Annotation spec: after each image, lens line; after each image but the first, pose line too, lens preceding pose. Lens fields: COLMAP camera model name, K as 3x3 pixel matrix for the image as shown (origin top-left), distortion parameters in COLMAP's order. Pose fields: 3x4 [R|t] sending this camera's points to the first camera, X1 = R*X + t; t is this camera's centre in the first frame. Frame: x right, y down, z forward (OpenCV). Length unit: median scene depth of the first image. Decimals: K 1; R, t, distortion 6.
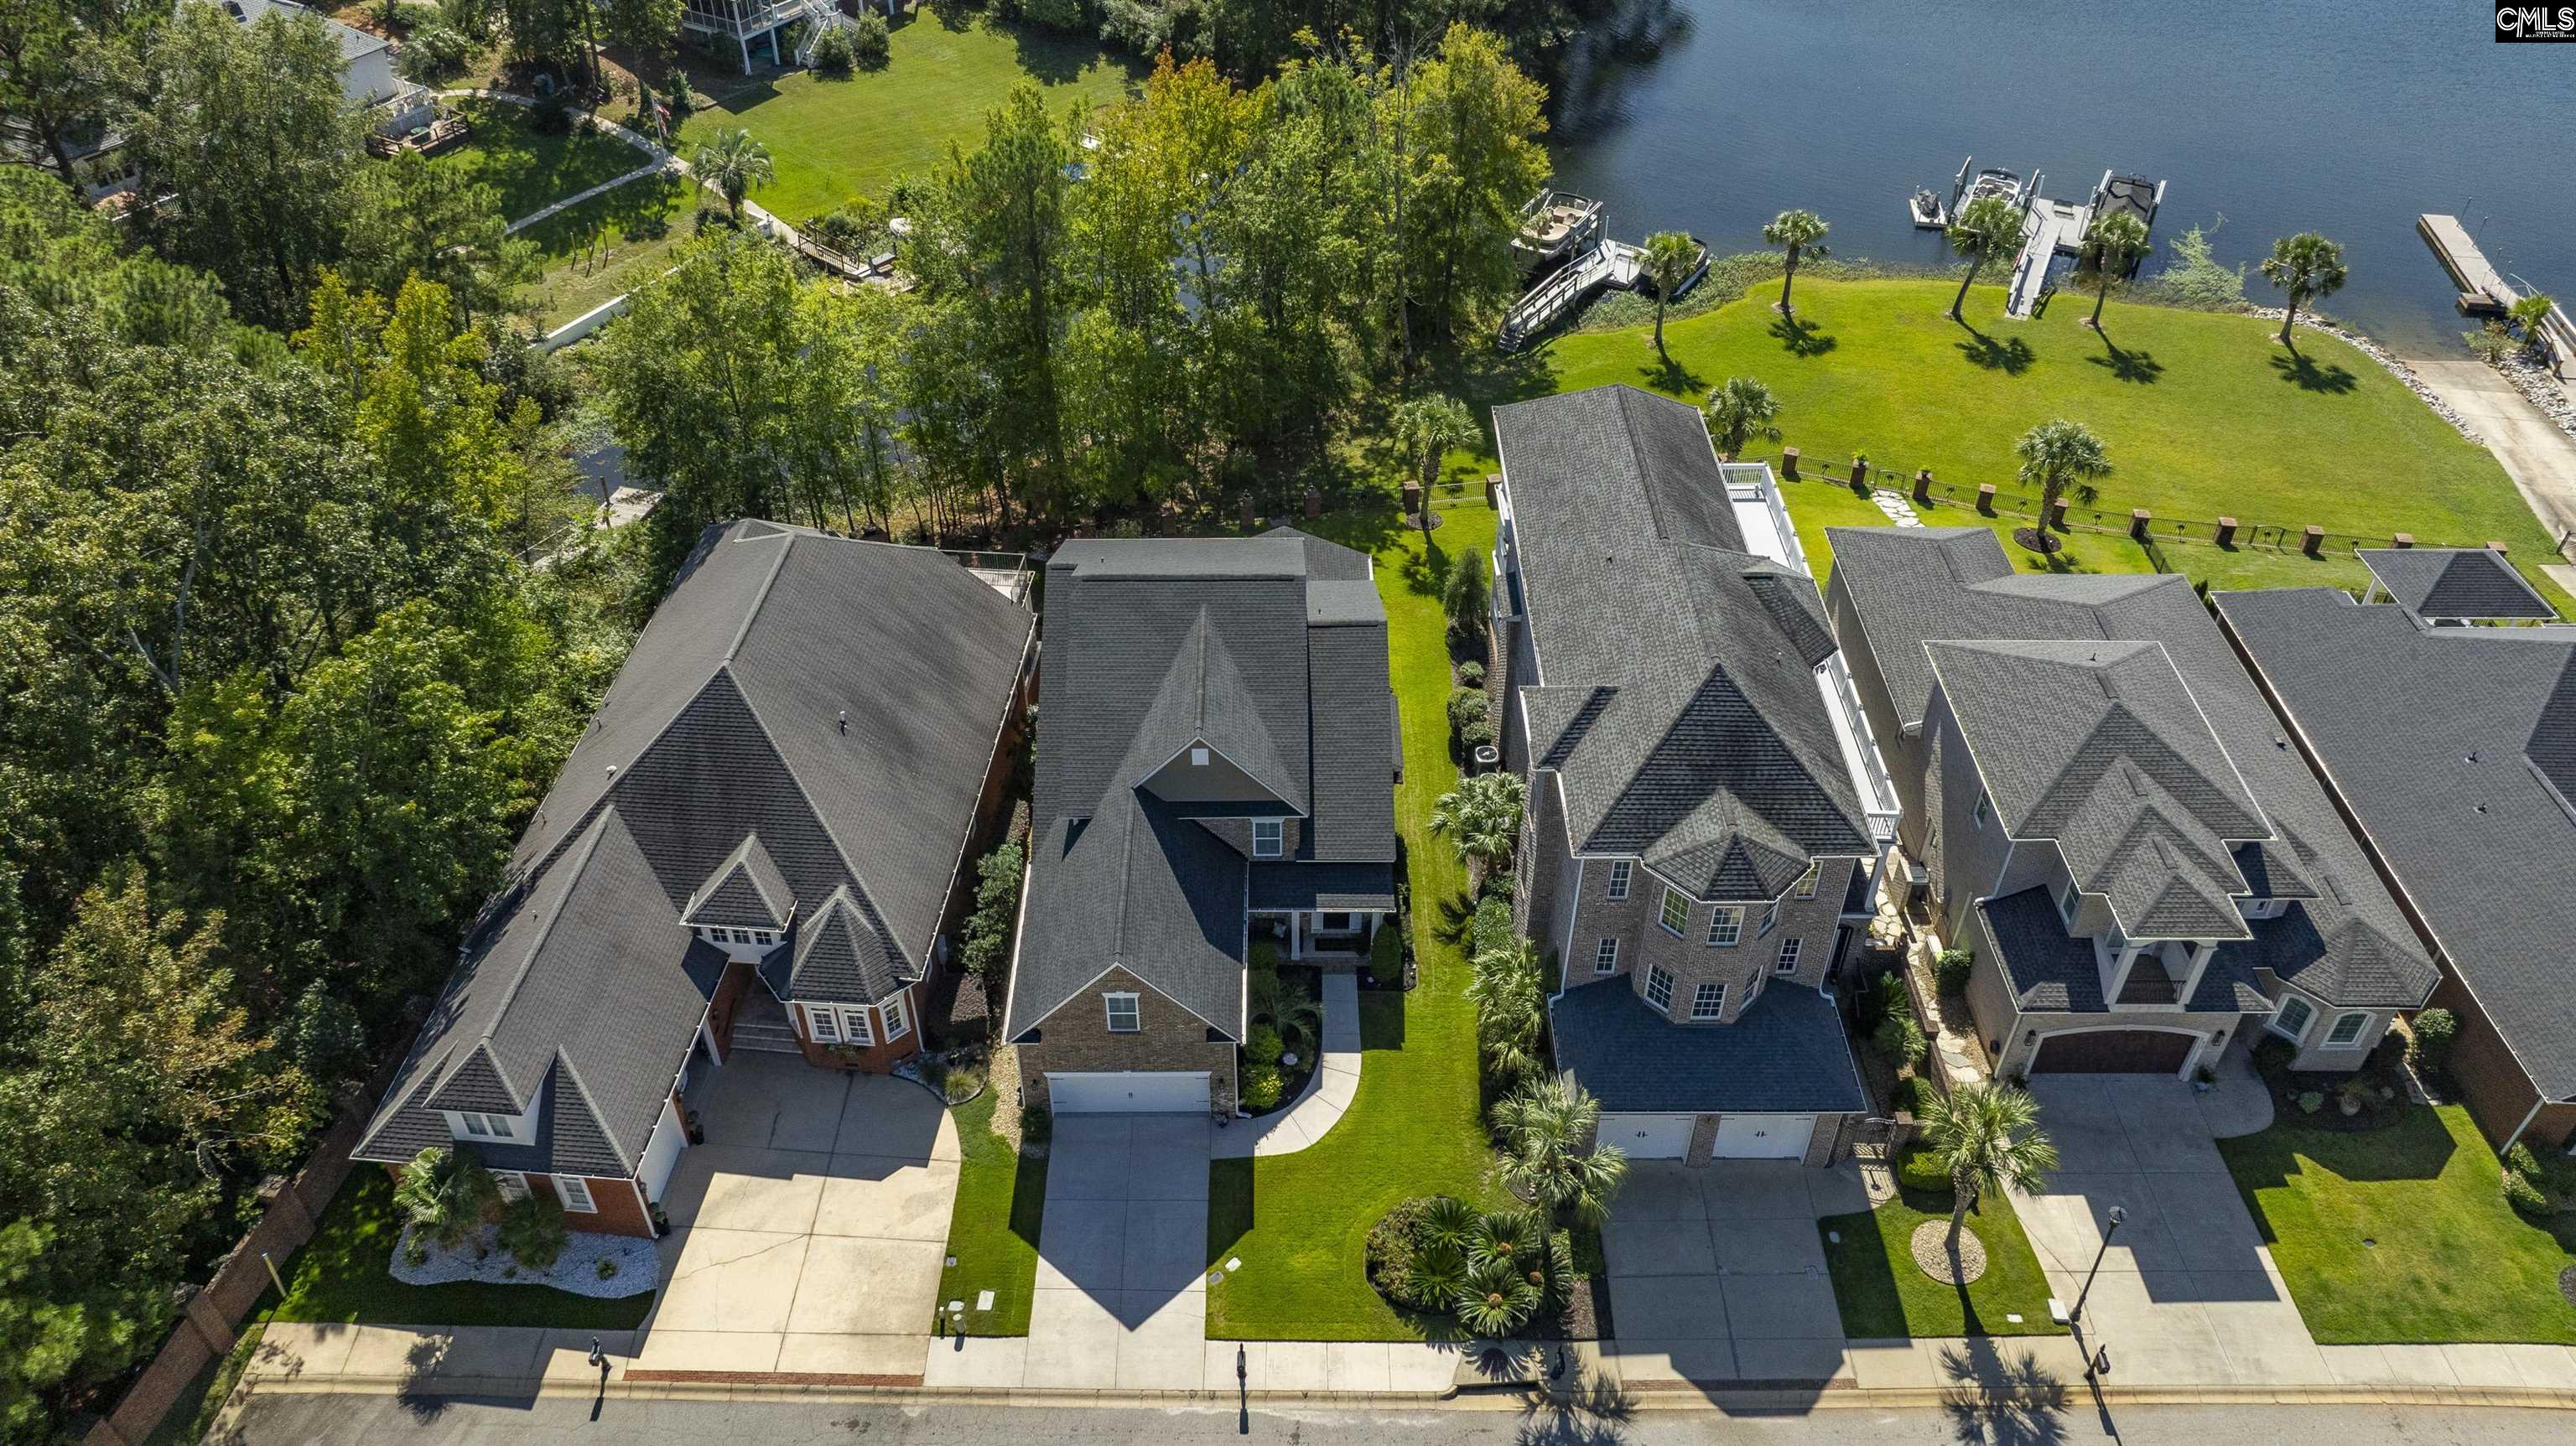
lens RADIAL K [[1783.1, 0, 1288.0], [0, 1783.1, 723.0], [0, 0, 1]] dist [-0.023800, -0.004372]
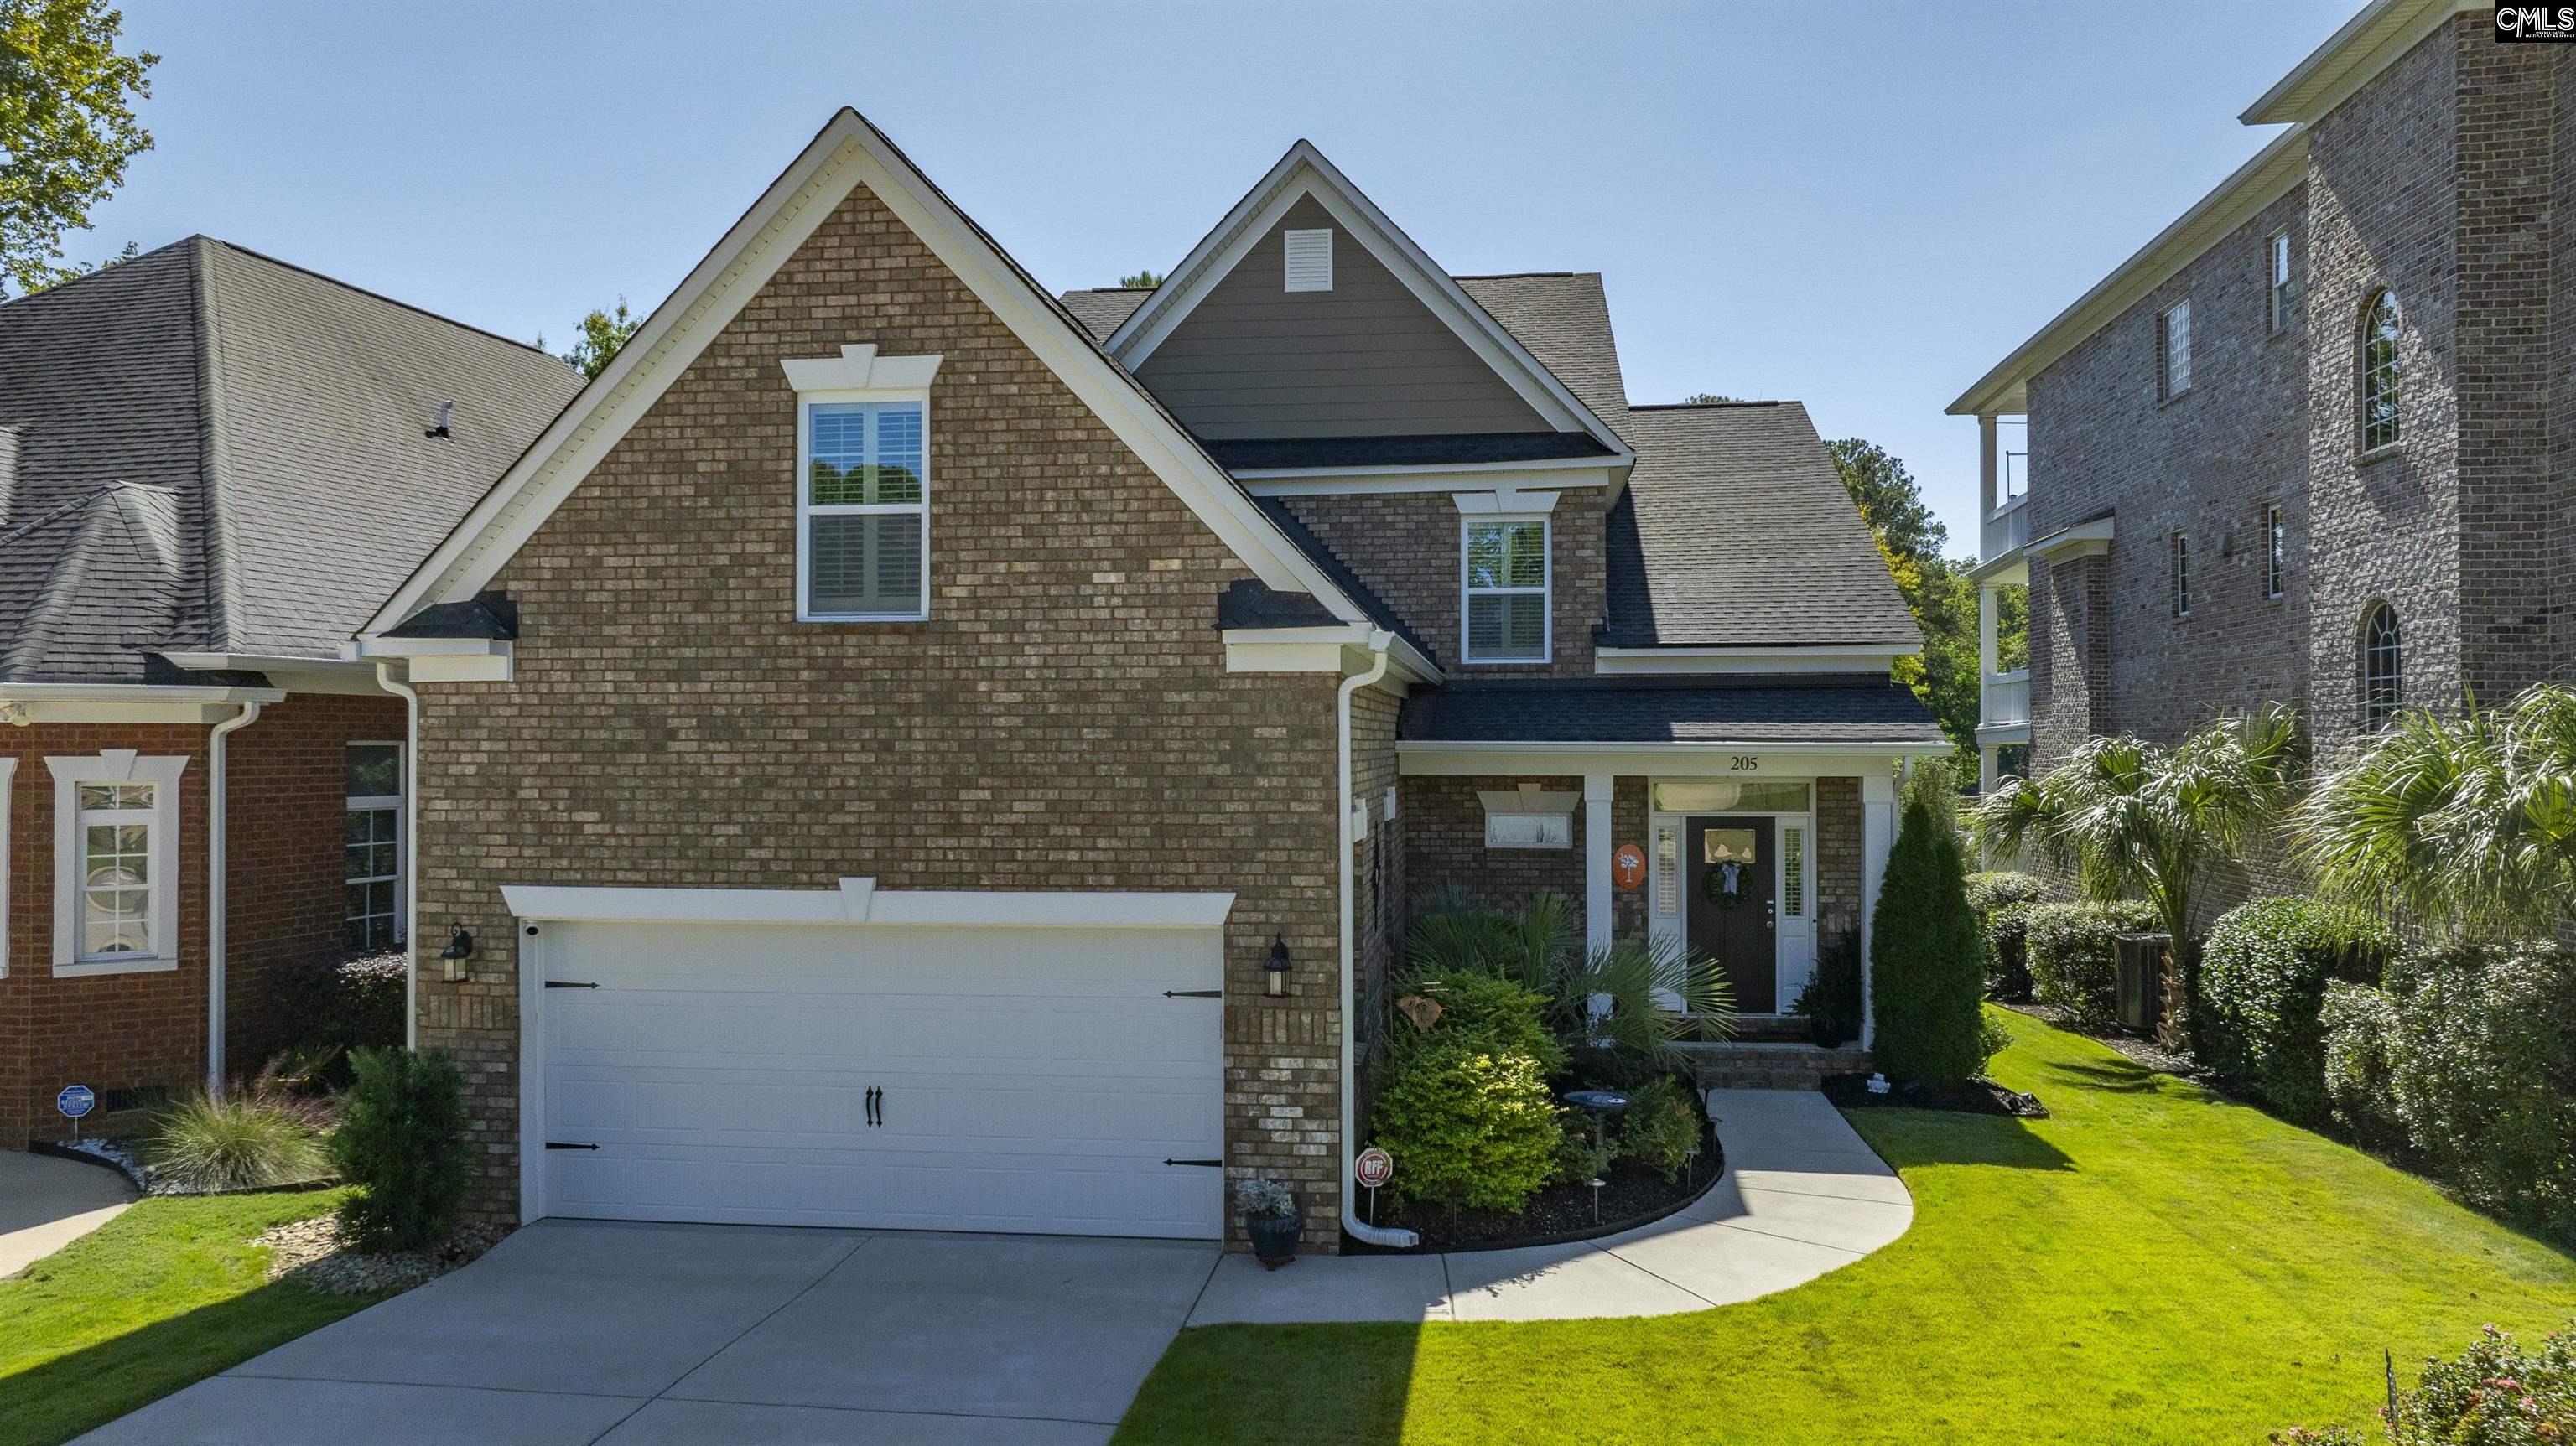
lens RADIAL K [[1783.1, 0, 1288.0], [0, 1783.1, 723.0], [0, 0, 1]] dist [-0.023800, -0.004372]
pose [[0.991047, -0.004356, -0.133442, -0.007991], [-0.085016, 0.750061, -0.655881, 0.317885], [0.102947, 0.661354, 0.742976, 0.822188]]
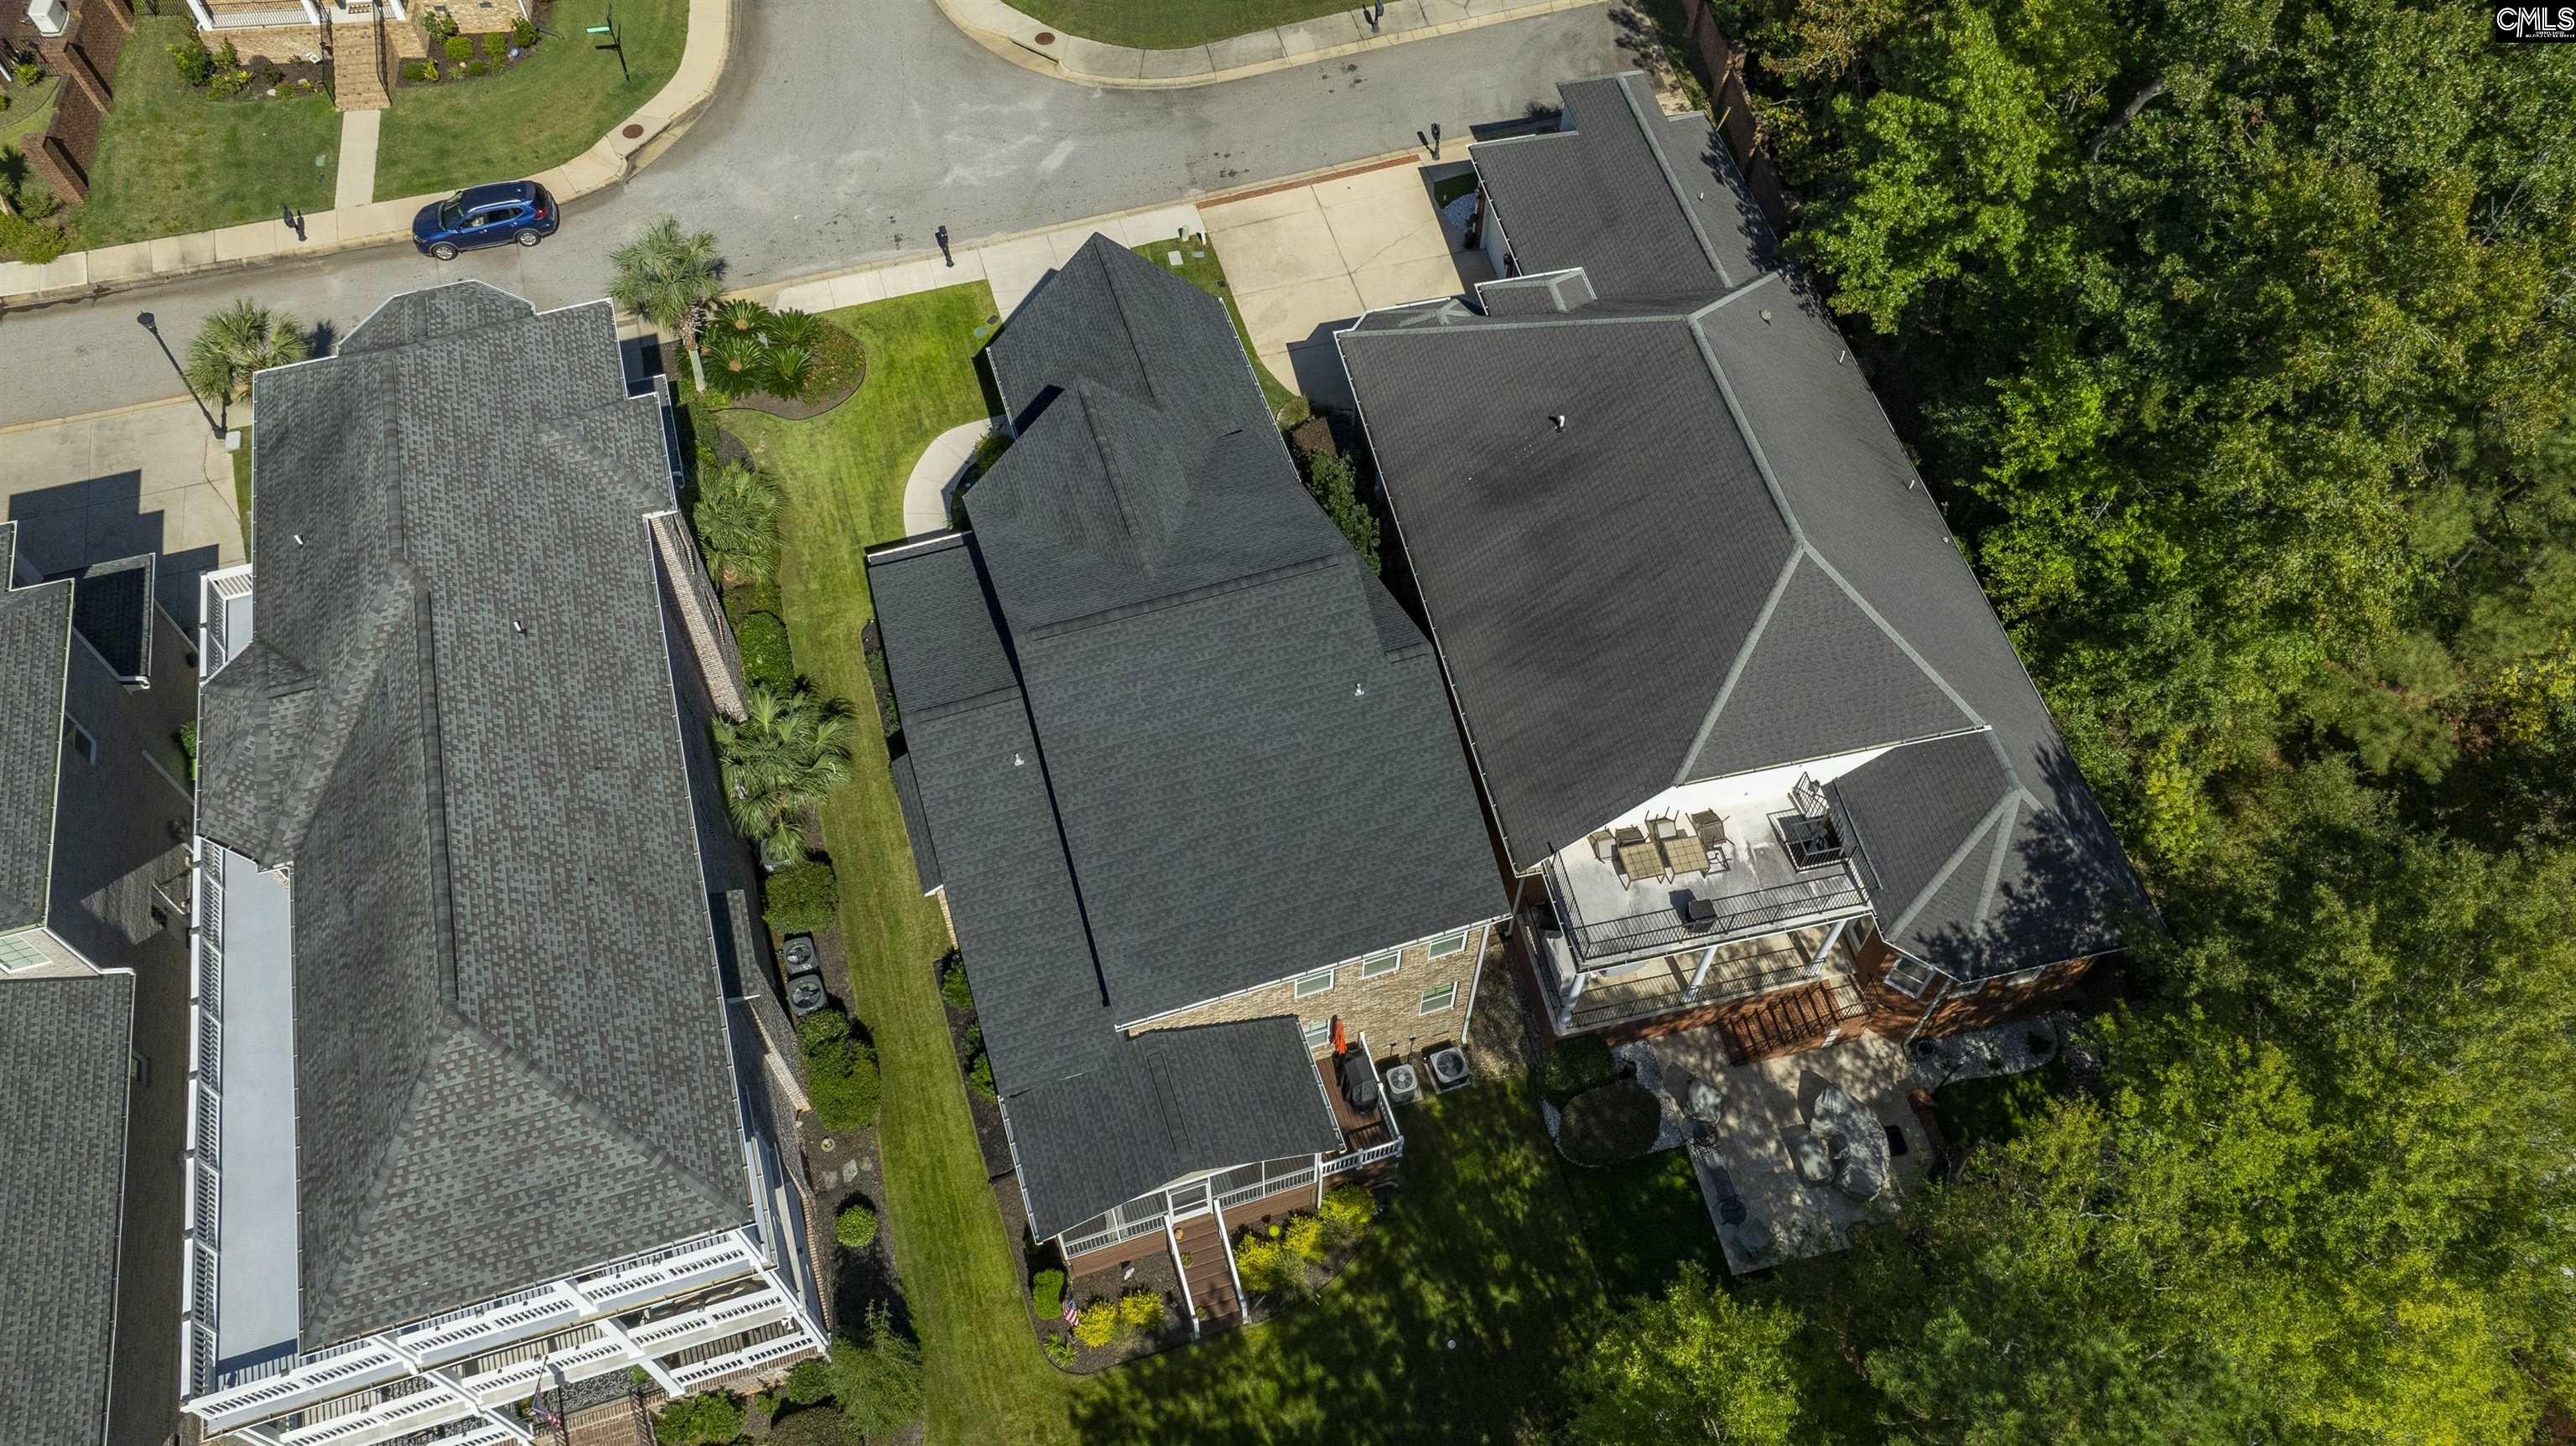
lens RADIAL K [[1783.1, 0, 1288.0], [0, 1783.1, 723.0], [0, 0, 1]] dist [-0.023800, -0.004372]
pose [[-0.953409, 0.250042, -0.168792, 0.034535], [-0.197467, -0.094240, 0.975769, -0.823360], [0.228077, 0.963638, 0.139224, 1.074079]]
